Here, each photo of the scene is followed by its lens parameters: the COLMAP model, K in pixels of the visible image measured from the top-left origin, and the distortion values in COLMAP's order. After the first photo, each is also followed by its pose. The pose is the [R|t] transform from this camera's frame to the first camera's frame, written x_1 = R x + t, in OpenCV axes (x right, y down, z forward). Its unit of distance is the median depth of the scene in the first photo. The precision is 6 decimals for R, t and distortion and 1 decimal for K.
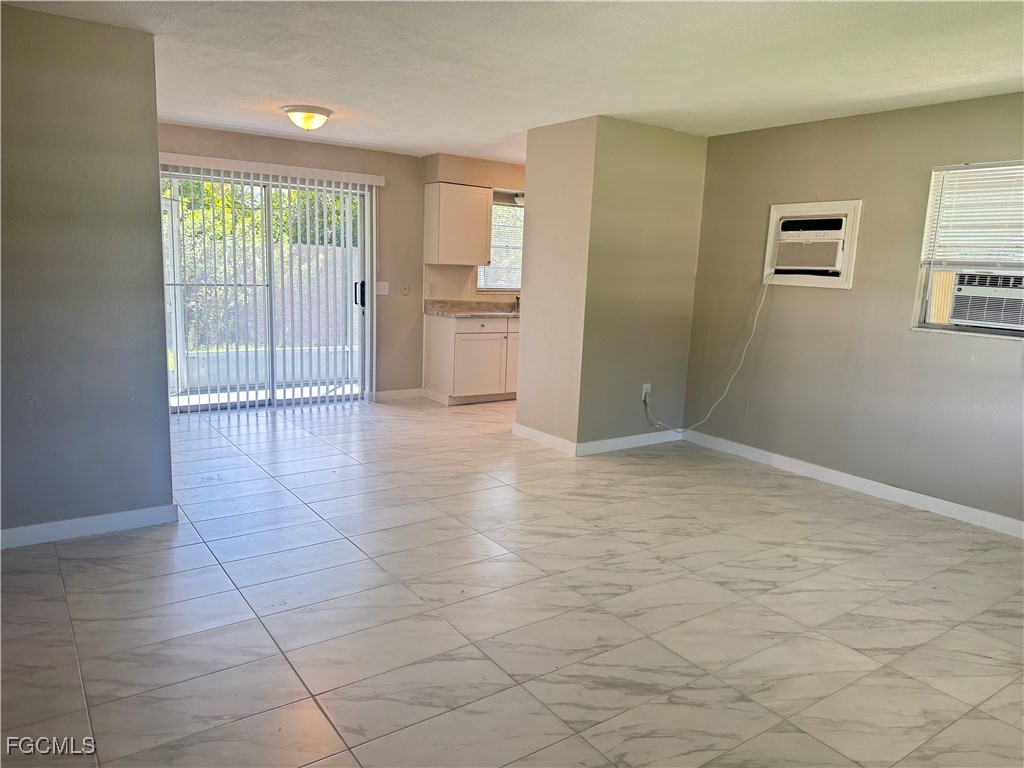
lens RADIAL K [[709.1, 0, 509.7], [0, 709.1, 388.1], [0, 0, 1]] dist [-0.009988, -0.025495]
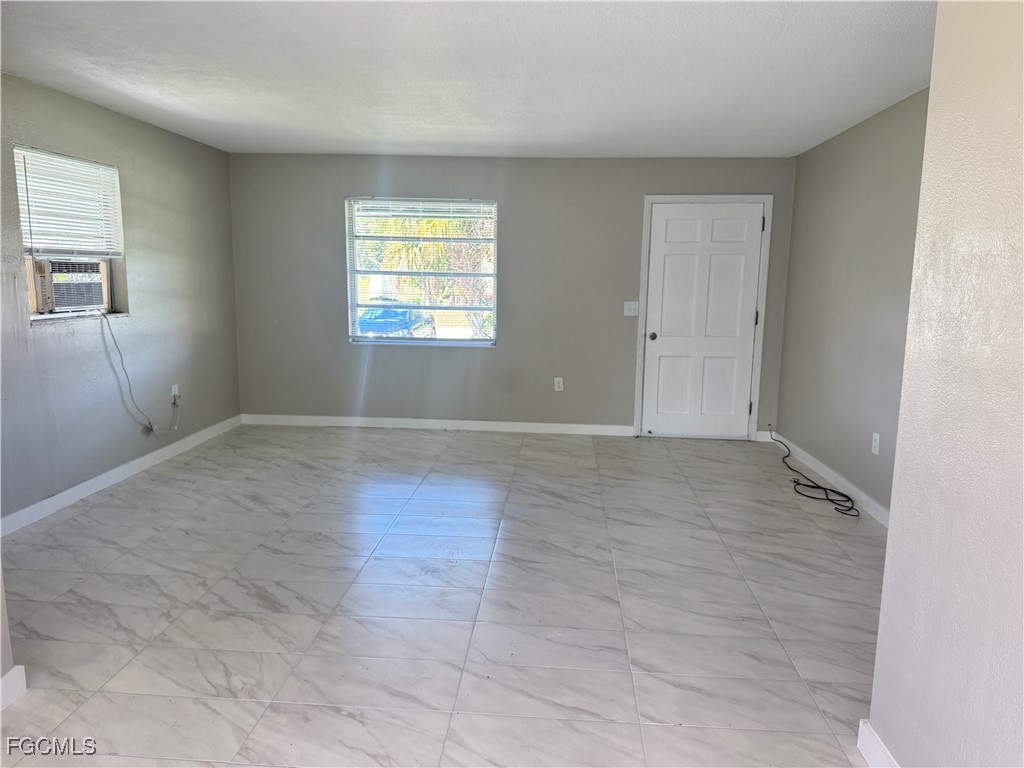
lens RADIAL K [[709.1, 0, 518.2], [0, 709.1, 389.5], [0, 0, 1]] dist [-0.009988, -0.025495]
pose [[-0.783988, -0.145014, 0.603601, -0.454111], [0.065848, 0.947420, 0.313143, -0.235378], [-0.617274, 0.285246, -0.733217, 1.250902]]
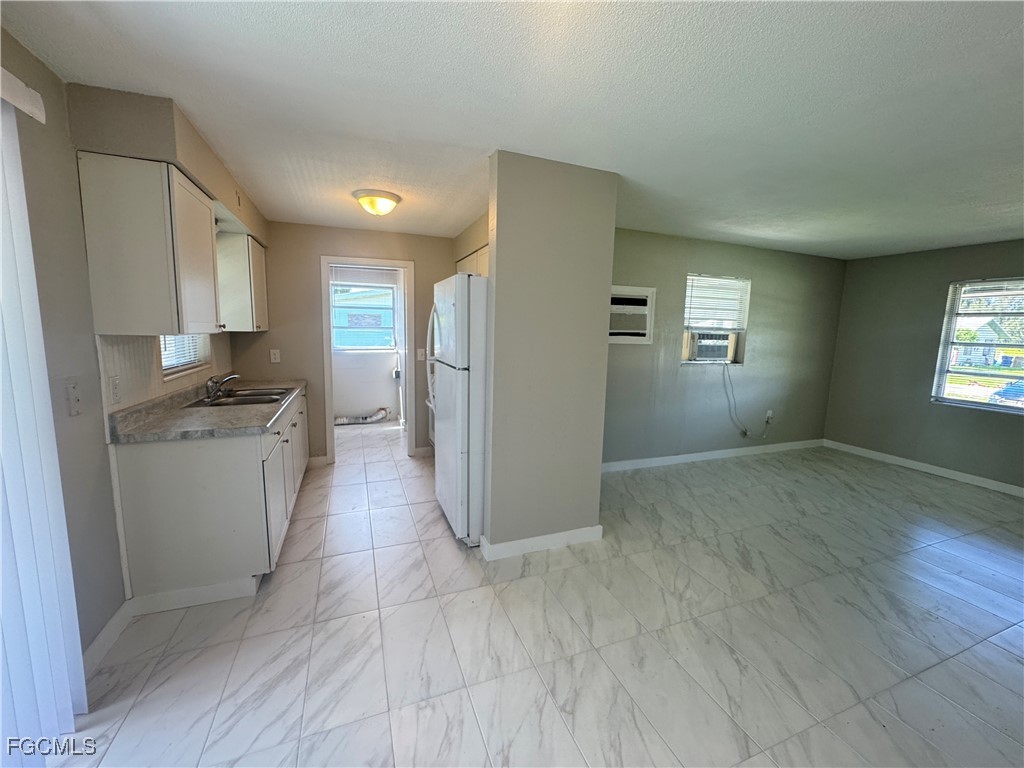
lens RADIAL K [[407.3, 0, 518.5], [0, 407.3, 382.3], [0, 0, 1]] dist [-0.005644, 0.001014]
pose [[0.231639, -0.155031, 0.960369, -0.483622], [0.150899, 0.980997, 0.121964, -0.218897], [-0.961027, 0.116667, 0.250631, 1.099993]]
